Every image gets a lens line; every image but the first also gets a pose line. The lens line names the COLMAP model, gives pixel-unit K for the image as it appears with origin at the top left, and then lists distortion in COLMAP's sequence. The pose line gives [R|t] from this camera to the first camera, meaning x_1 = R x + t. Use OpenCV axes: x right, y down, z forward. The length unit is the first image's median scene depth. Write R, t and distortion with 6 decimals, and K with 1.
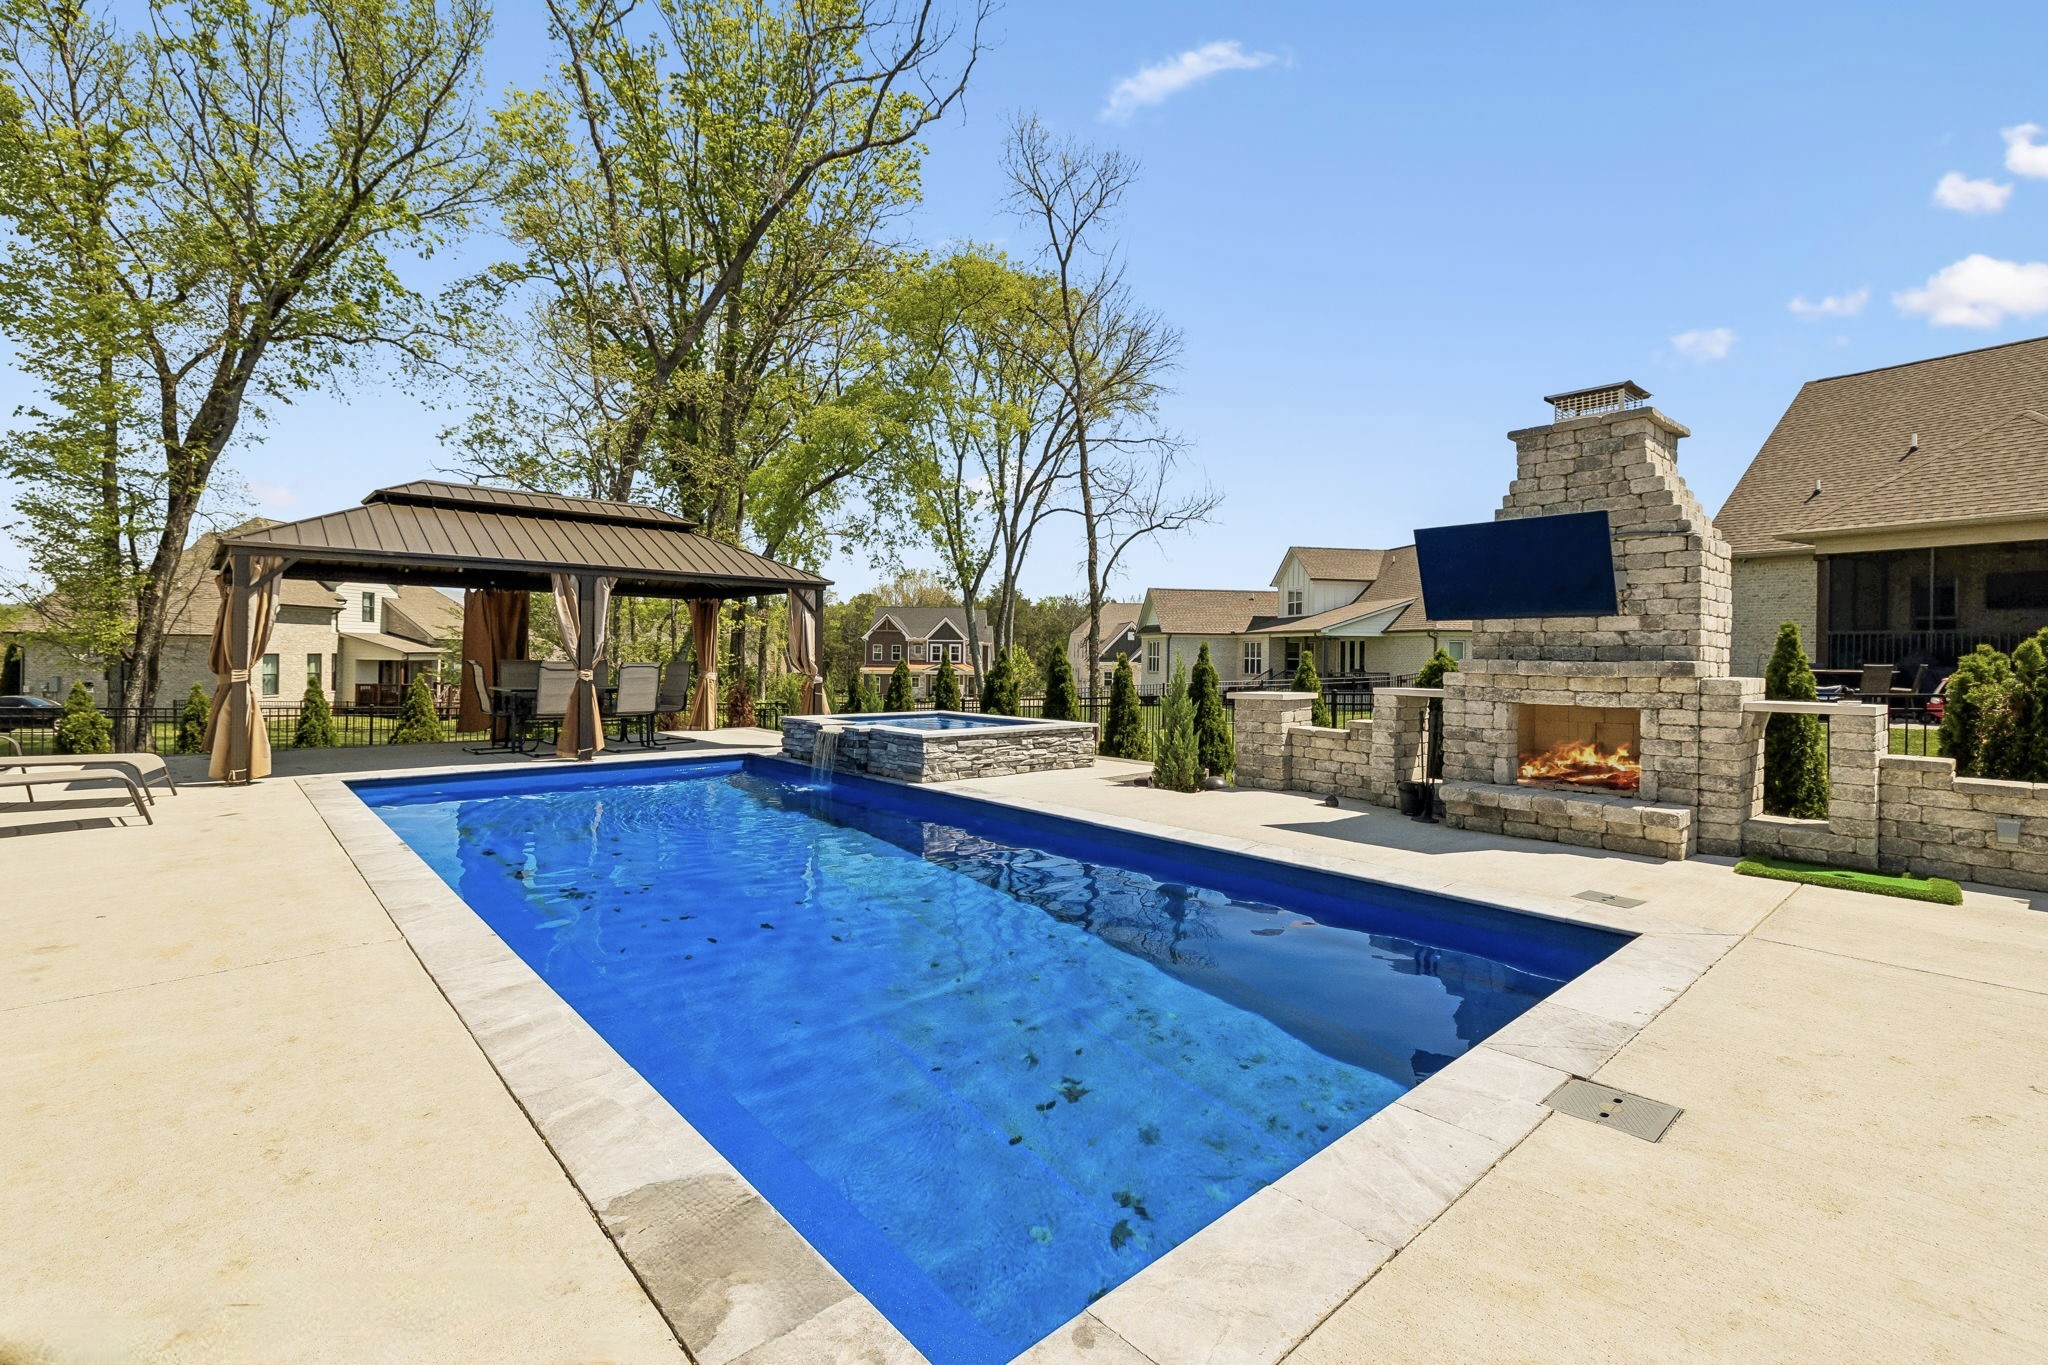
lens RADIAL K [[902.4, 0, 1019.4], [0, 902.4, 662.2], [0, 0, 1]] dist [-0.002512, -0.000191]
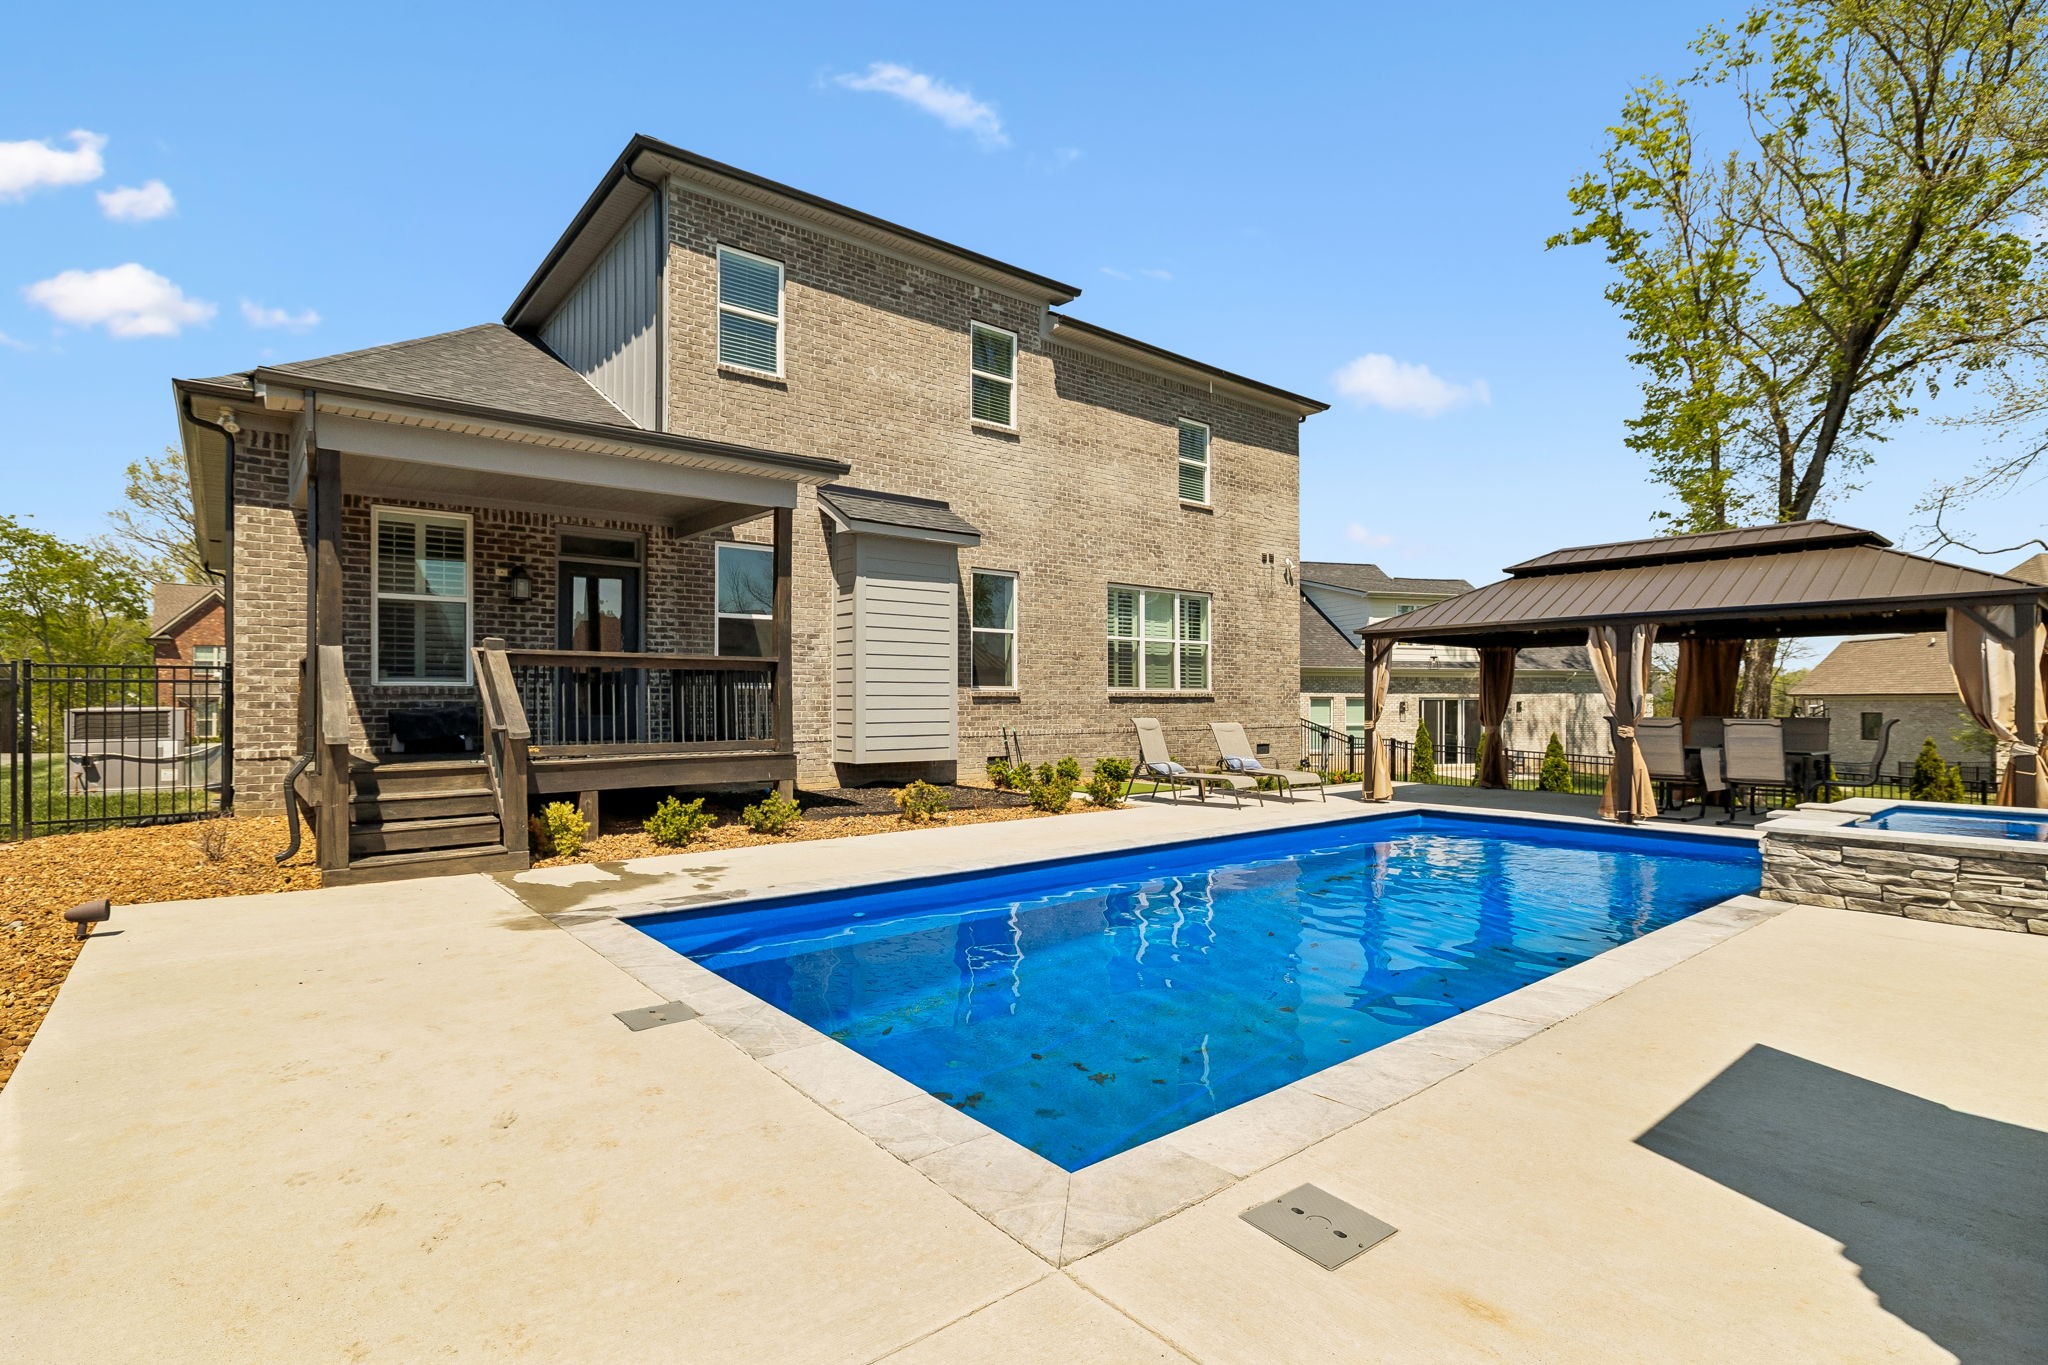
lens RADIAL K [[978.2, 0, 1020.4], [0, 978.2, 697.3], [0, 0, 1]] dist [-0.002574, -0.000268]
pose [[-0.048445, -0.017011, -0.998681, 0.580853], [-0.010955, 0.999804, -0.016499, 0.002878], [0.998766, 0.010141, -0.048622, 0.437296]]
